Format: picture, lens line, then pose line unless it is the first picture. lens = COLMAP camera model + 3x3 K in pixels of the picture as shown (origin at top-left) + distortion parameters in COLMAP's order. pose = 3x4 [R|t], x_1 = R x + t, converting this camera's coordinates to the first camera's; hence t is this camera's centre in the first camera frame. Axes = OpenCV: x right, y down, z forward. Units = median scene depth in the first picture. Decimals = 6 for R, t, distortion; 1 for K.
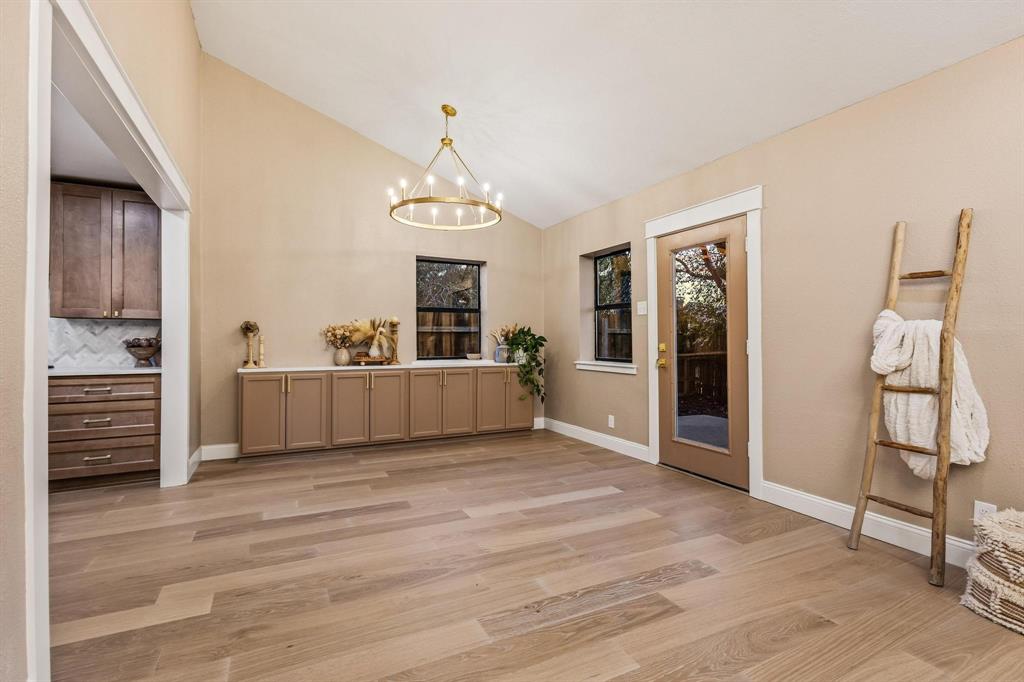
lens RADIAL K [[468.6, 0, 511.2], [0, 468.6, 337.2], [0, 0, 1]] dist [0.004133, 0.000148]
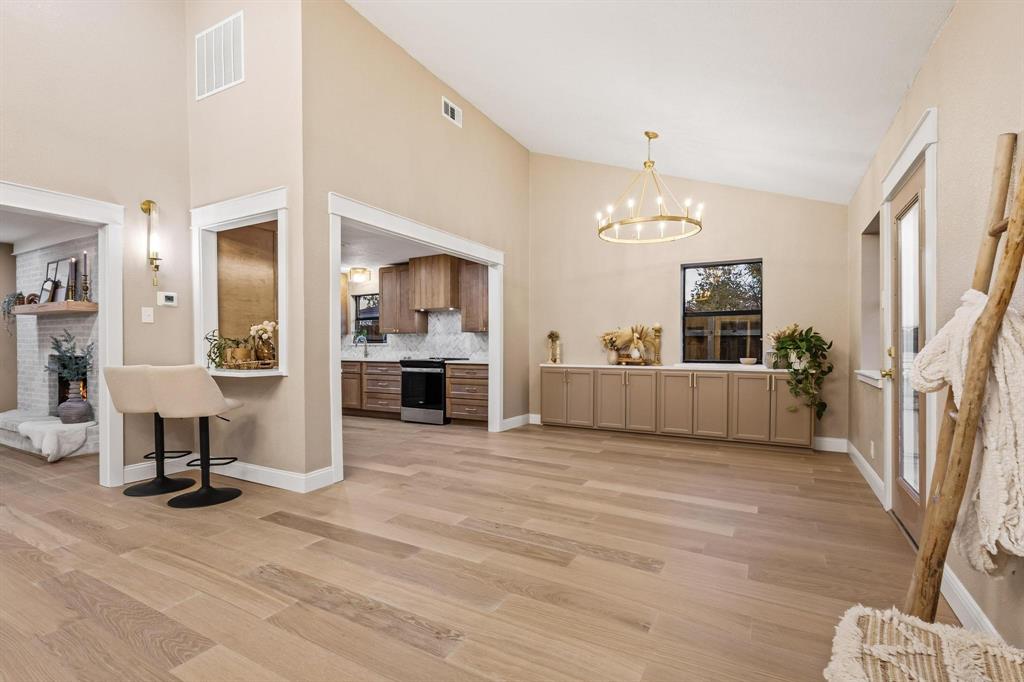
lens RADIAL K [[468.6, 0, 514.3], [0, 468.6, 355.5], [0, 0, 1]] dist [0.004133, 0.000148]
pose [[0.566501, 0.017343, -0.823879, 0.675483], [0.007733, 0.999623, 0.026359, 0.002219], [0.824025, -0.021304, 0.566153, 0.115301]]
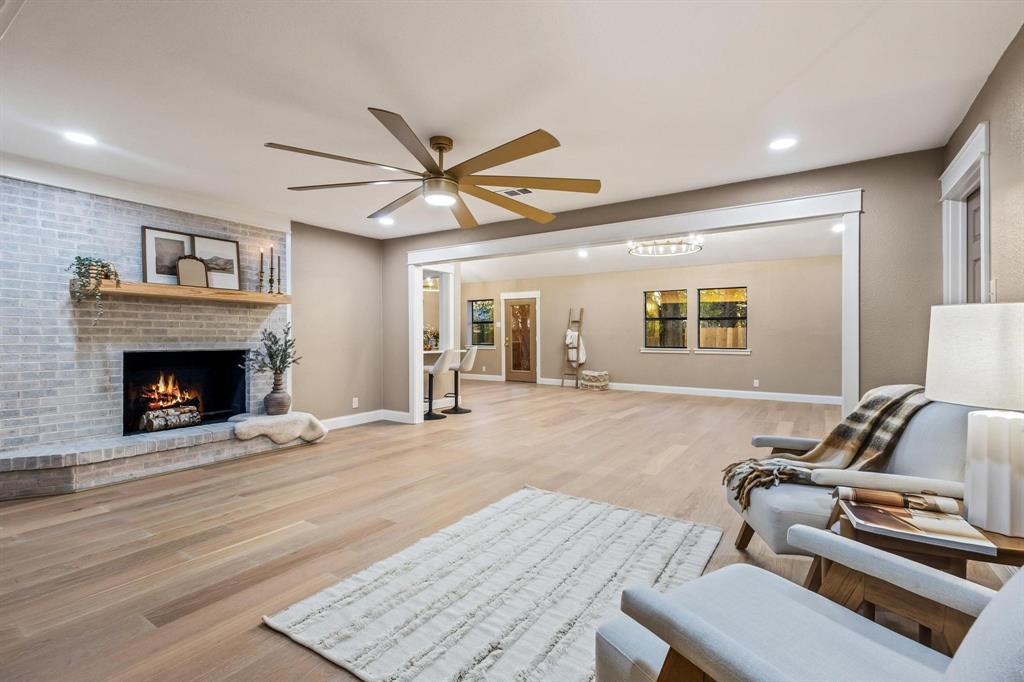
lens RADIAL K [[468.6, 0, 518.6], [0, 468.6, 336.2], [0, 0, 1]] dist [0.004133, 0.000148]
pose [[0.859156, -0.001259, 0.511712, -1.206038], [-0.002510, 0.999975, 0.006675, -0.015593], [-0.511707, -0.007019, 0.859131, -1.654180]]
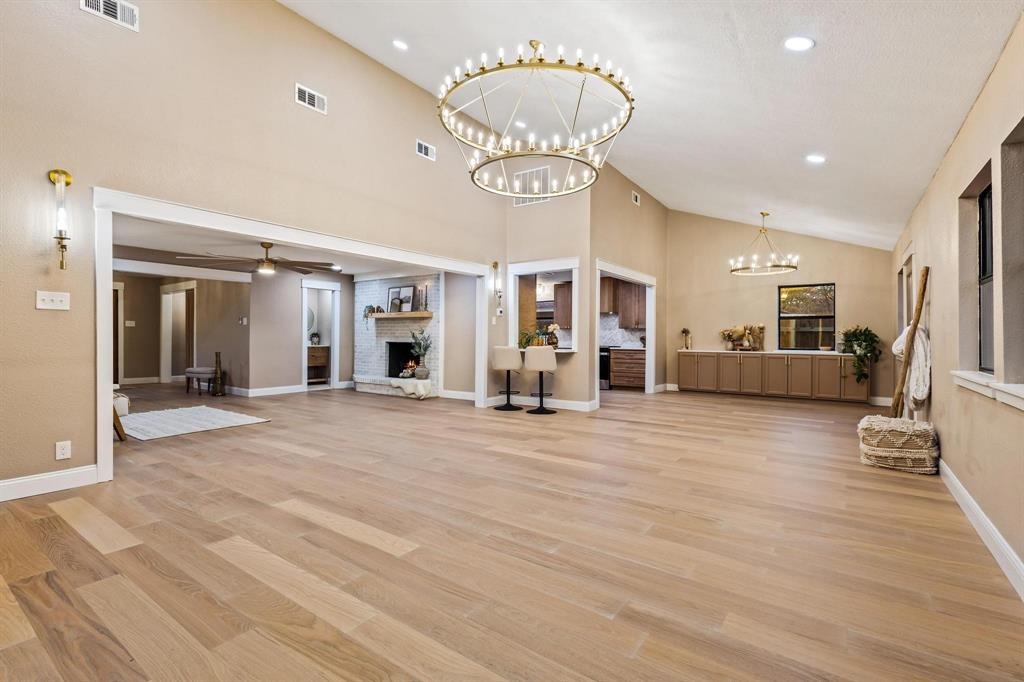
lens RADIAL K [[468.6, 0, 511.8], [0, 468.6, 340.2], [0, 0, 1]] dist [0.004133, 0.000148]
pose [[0.472409, 0.007703, -0.881346, 1.173711], [0.002633, 0.999945, 0.010150, -0.003737], [0.881375, -0.007116, 0.472363, -0.872011]]
